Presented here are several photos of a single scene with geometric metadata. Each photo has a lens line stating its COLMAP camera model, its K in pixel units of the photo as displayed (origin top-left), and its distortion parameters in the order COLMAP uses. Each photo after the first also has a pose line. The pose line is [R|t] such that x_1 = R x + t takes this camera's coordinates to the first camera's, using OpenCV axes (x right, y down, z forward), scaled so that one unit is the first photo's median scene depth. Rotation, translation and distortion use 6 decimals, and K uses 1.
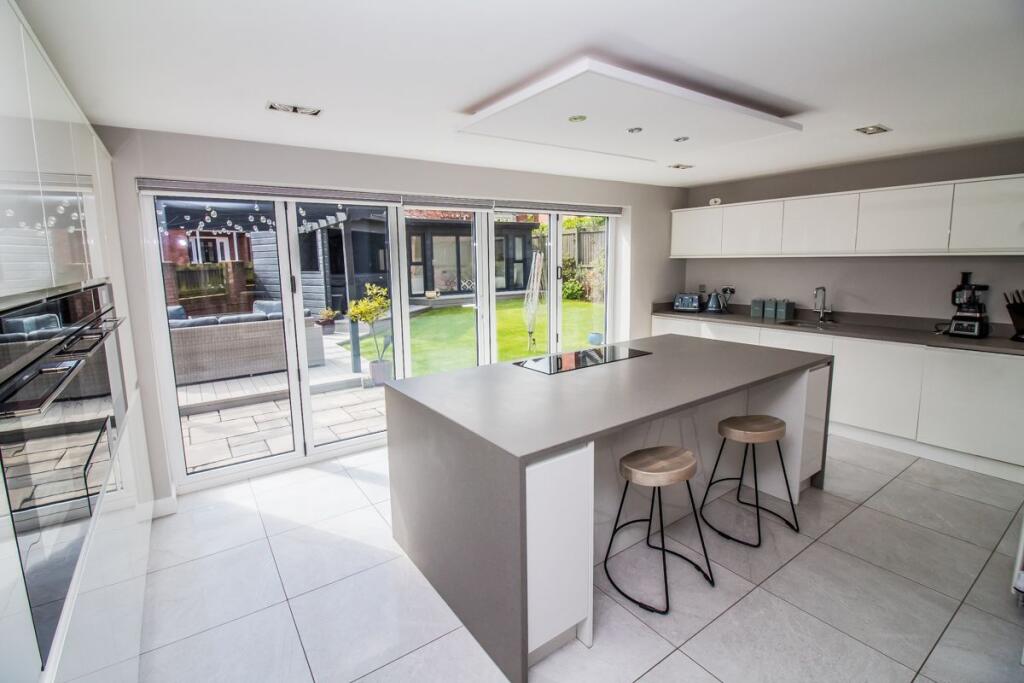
lens RADIAL K [[474.3, 0, 508.7], [0, 474.3, 324.8], [0, 0, 1]] dist [-0.003028, -0.000763]
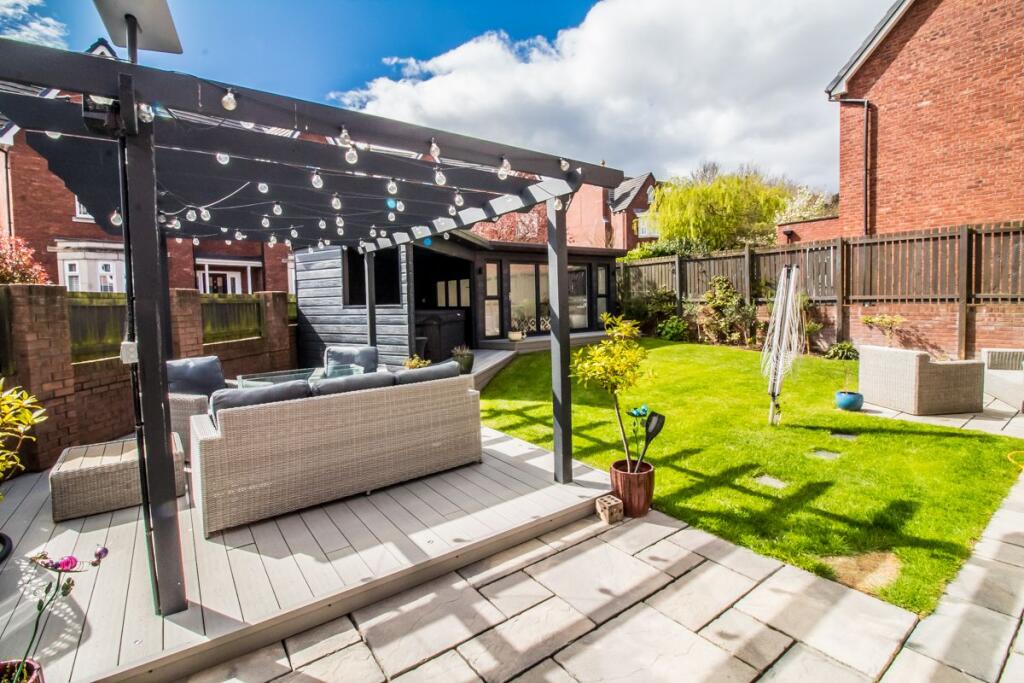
lens RADIAL K [[474.3, 0, 508.7], [0, 474.3, 324.8], [0, 0, 1]] dist [-0.003028, -0.000763]
pose [[0.999868, -0.004669, 0.015580, -0.185960], [0.006025, 0.996088, -0.088163, -0.013827], [-0.015107, 0.088245, 0.995984, 0.218446]]
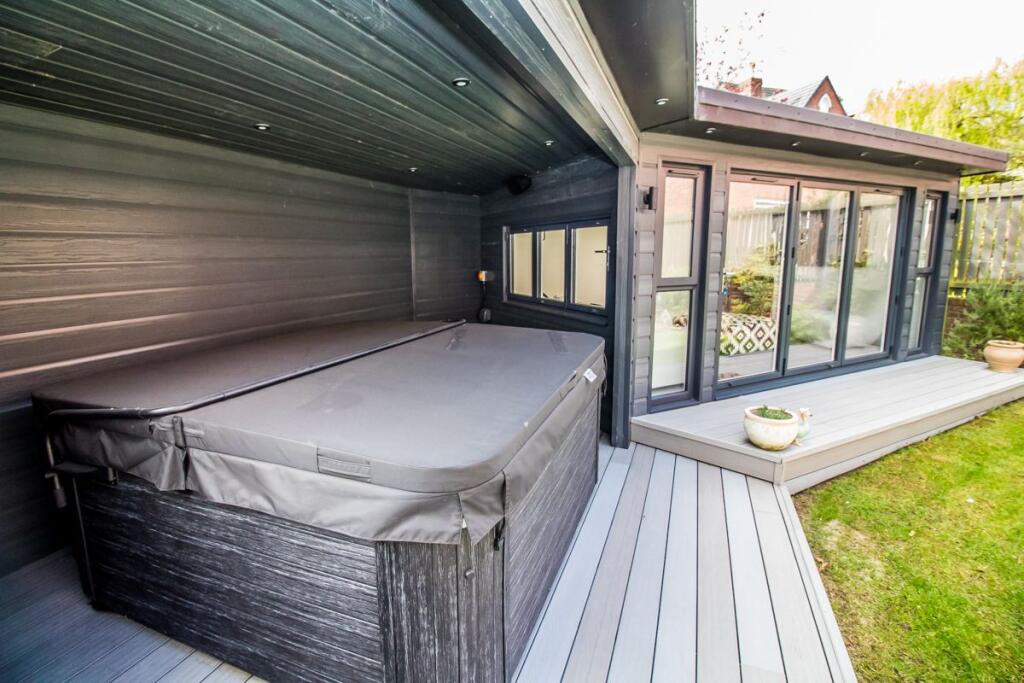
lens RADIAL K [[474.3, 0, 508.7], [0, 474.3, 324.8], [0, 0, 1]] dist [-0.003028, -0.000763]
pose [[0.985787, 0.041338, -0.162834, -0.250752], [-0.037704, 0.998967, 0.025351, -0.114273], [0.163713, -0.018851, 0.986328, 0.758572]]
